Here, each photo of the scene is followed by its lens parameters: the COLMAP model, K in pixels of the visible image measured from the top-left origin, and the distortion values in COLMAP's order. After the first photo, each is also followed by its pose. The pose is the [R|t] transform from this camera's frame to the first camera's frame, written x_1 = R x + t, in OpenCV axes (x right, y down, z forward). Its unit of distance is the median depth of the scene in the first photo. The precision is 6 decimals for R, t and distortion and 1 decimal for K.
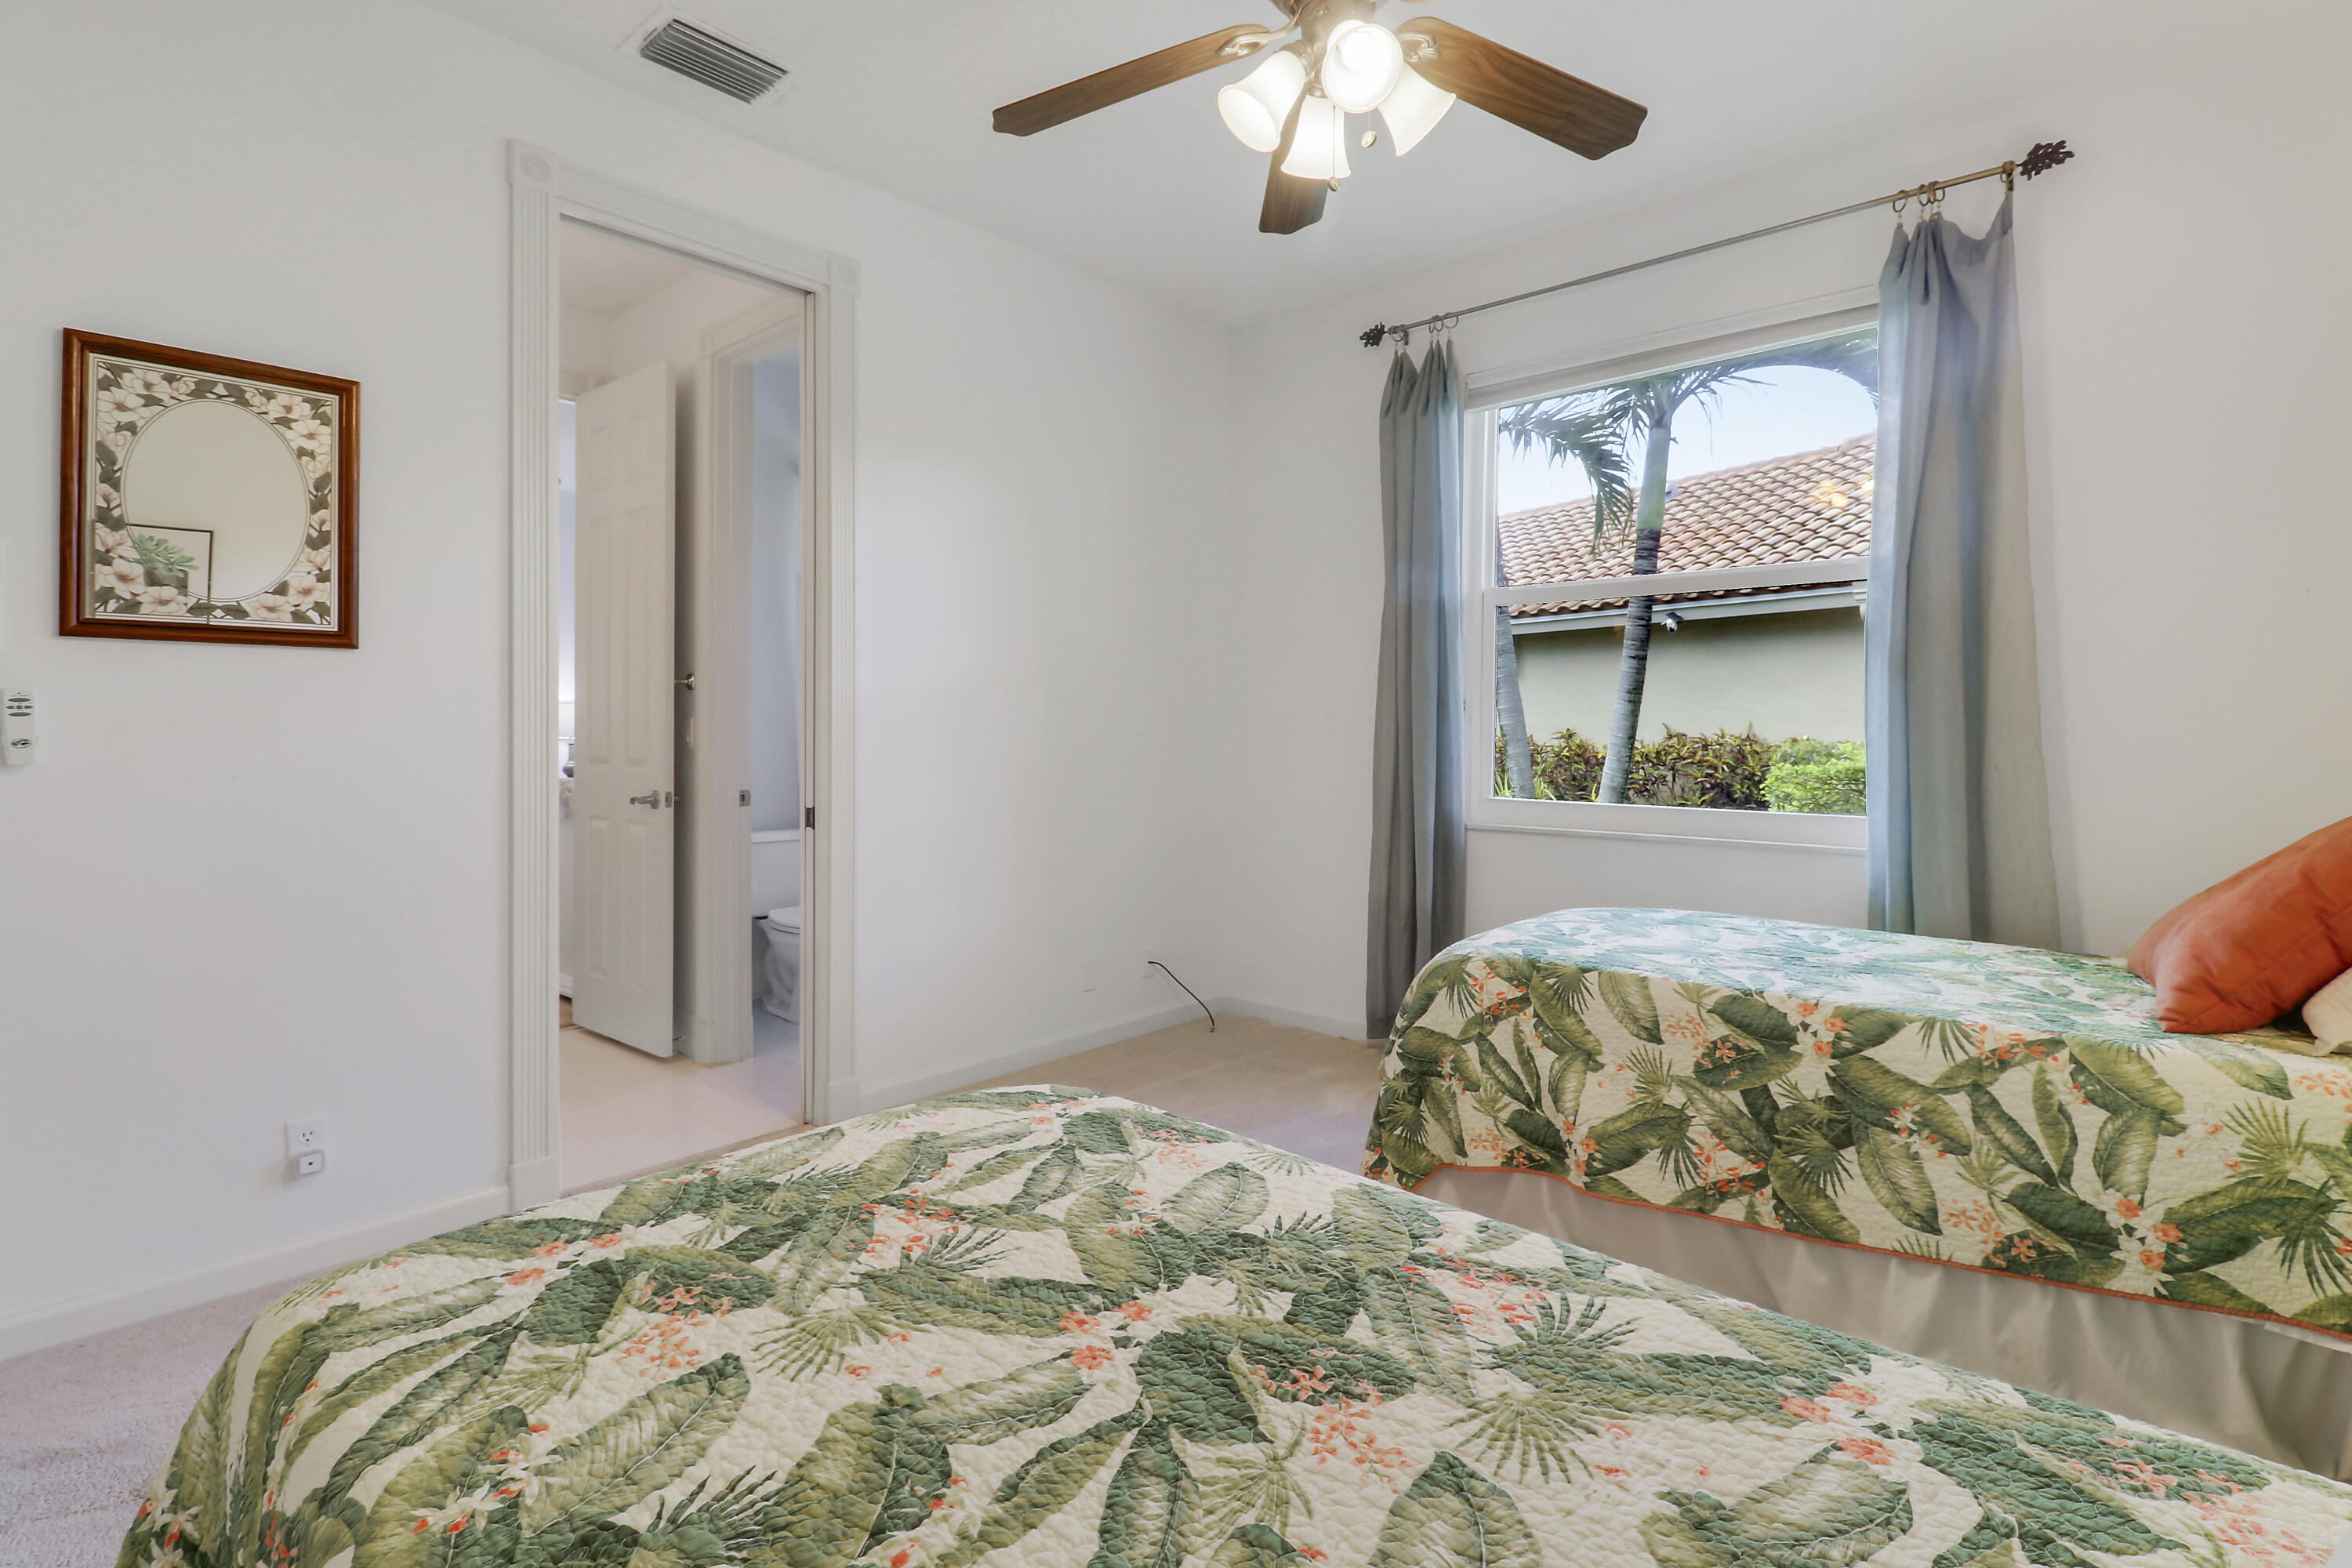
lens RADIAL K [[1102.1, 0, 1179.1], [0, 1102.1, 762.0], [0, 0, 1]] dist [-0.000535, -0.012473]
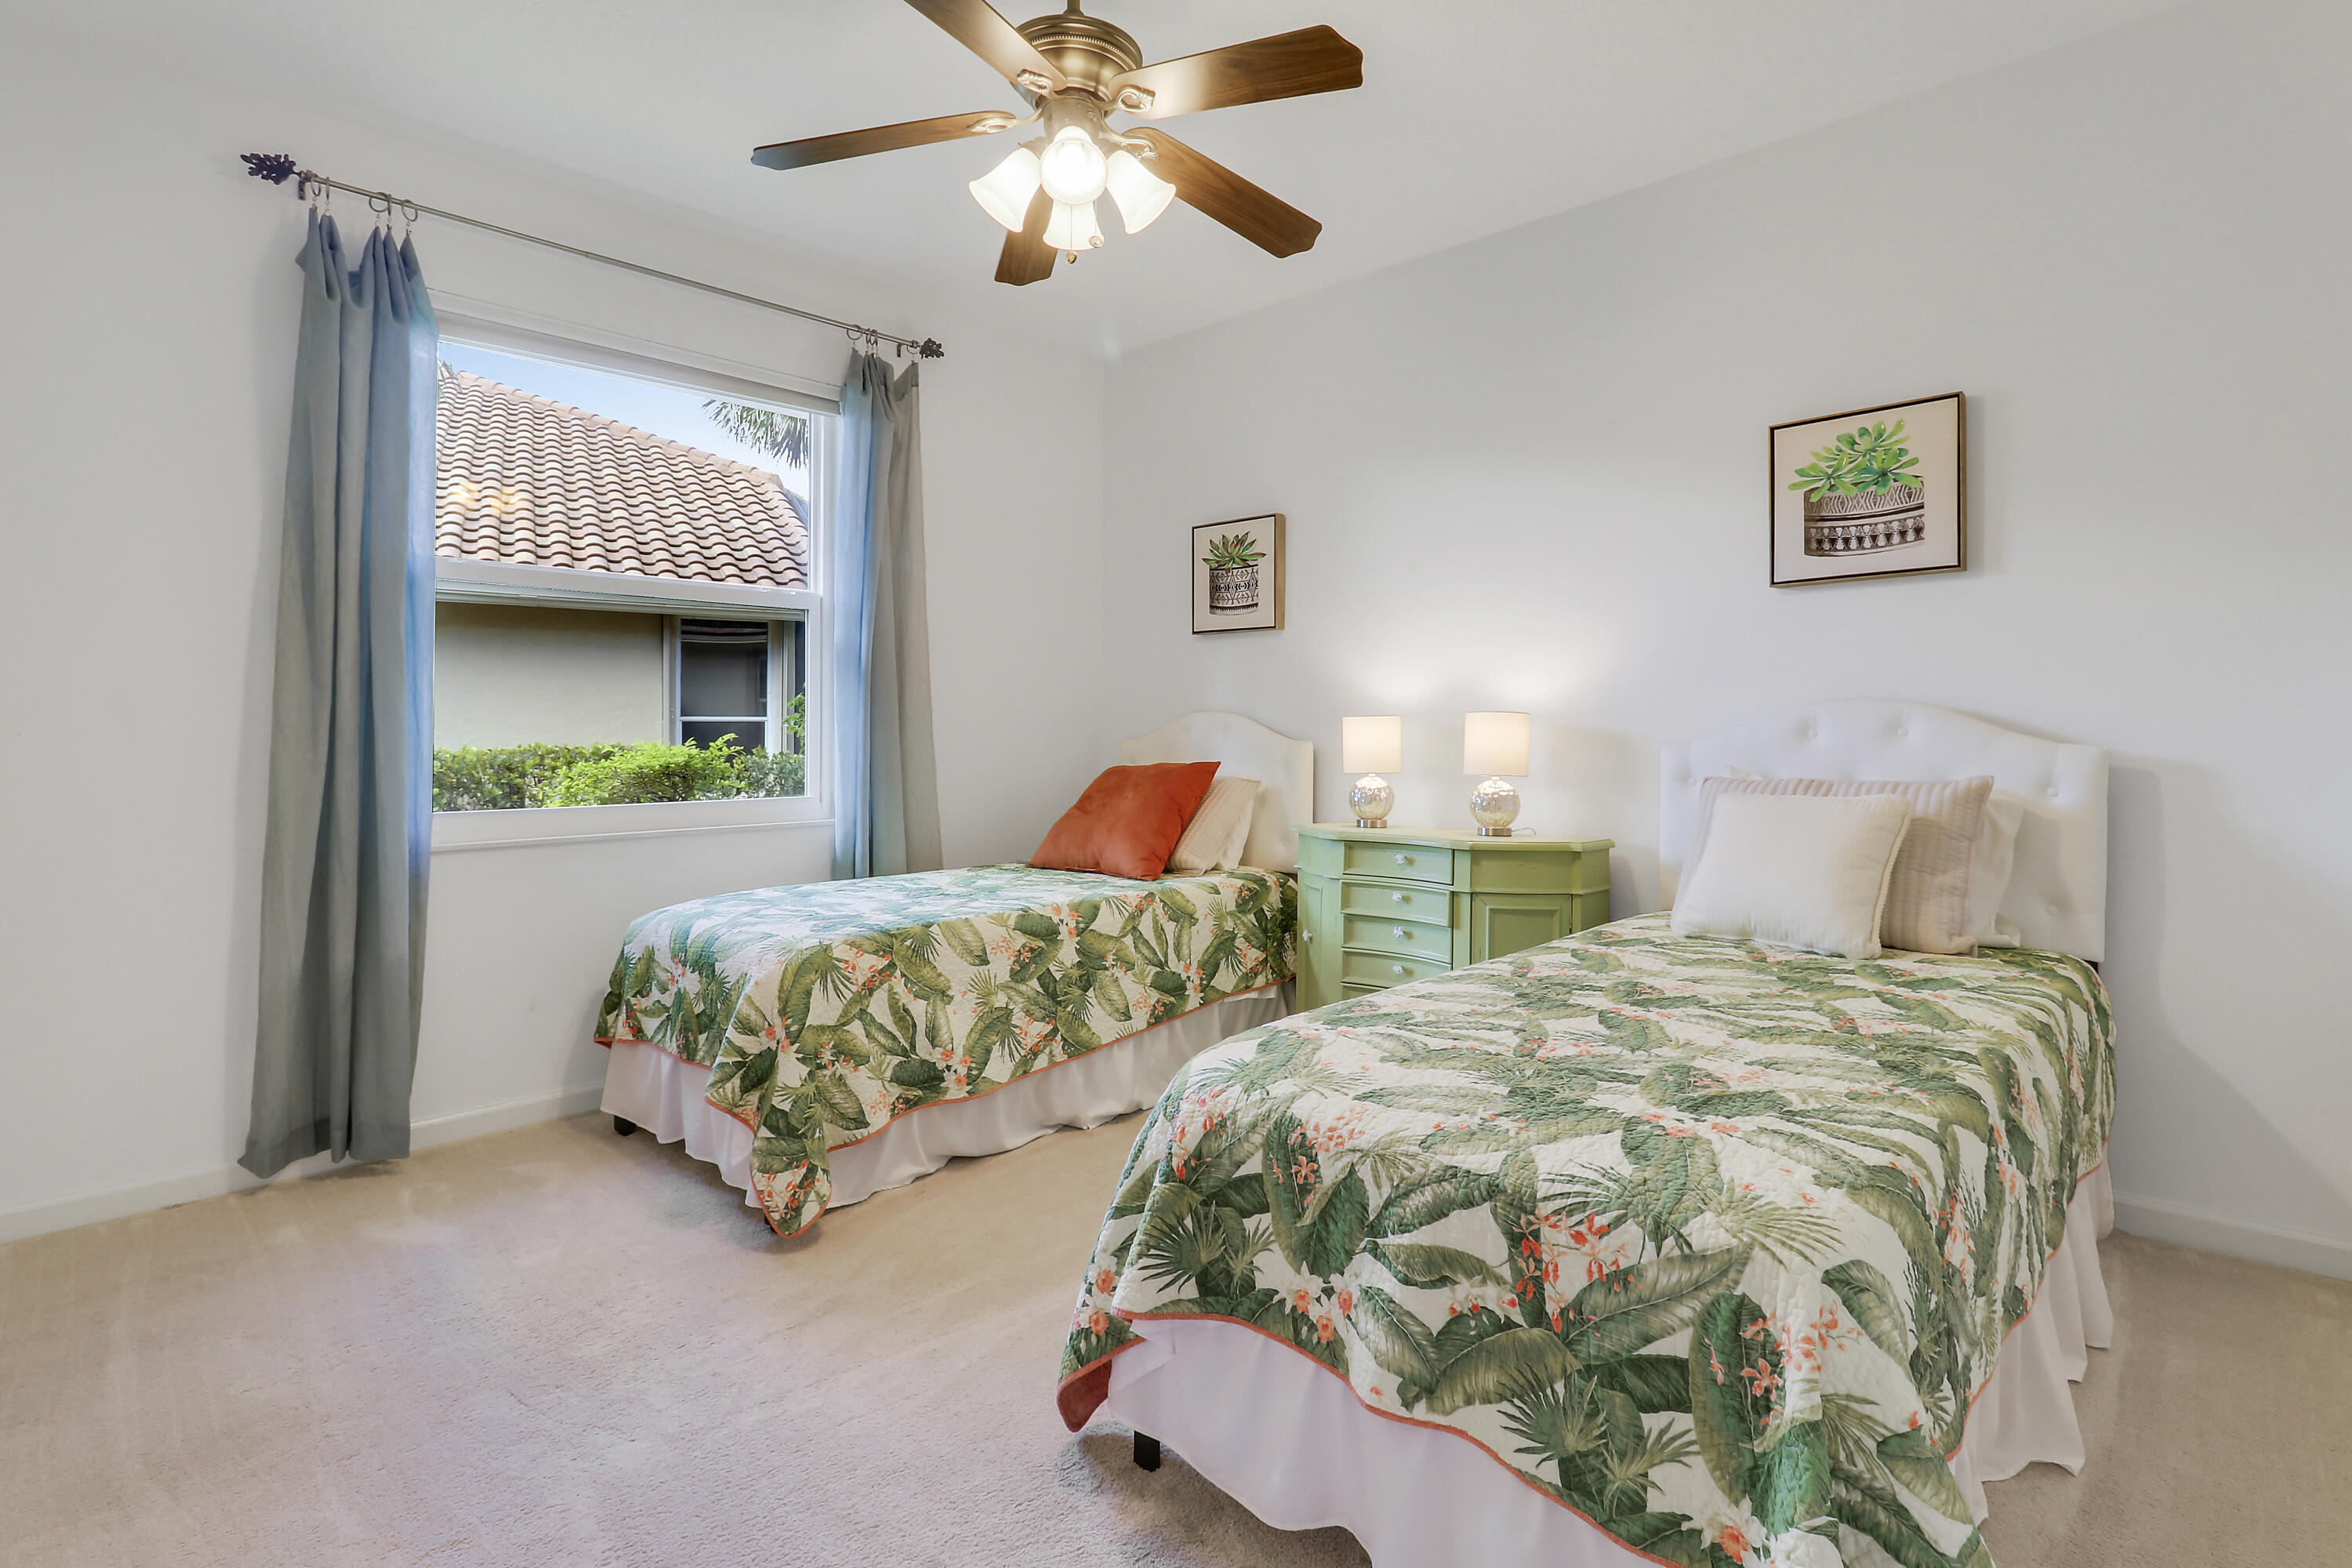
lens RADIAL K [[1102.1, 0, 1179.1], [0, 1102.1, 762.0], [0, 0, 1]] dist [-0.000535, -0.012473]
pose [[0.048629, -0.029707, 0.998375, -0.889039], [0.035889, 0.998964, 0.027976, -0.014787], [-0.998172, 0.034471, 0.049645, 0.722607]]
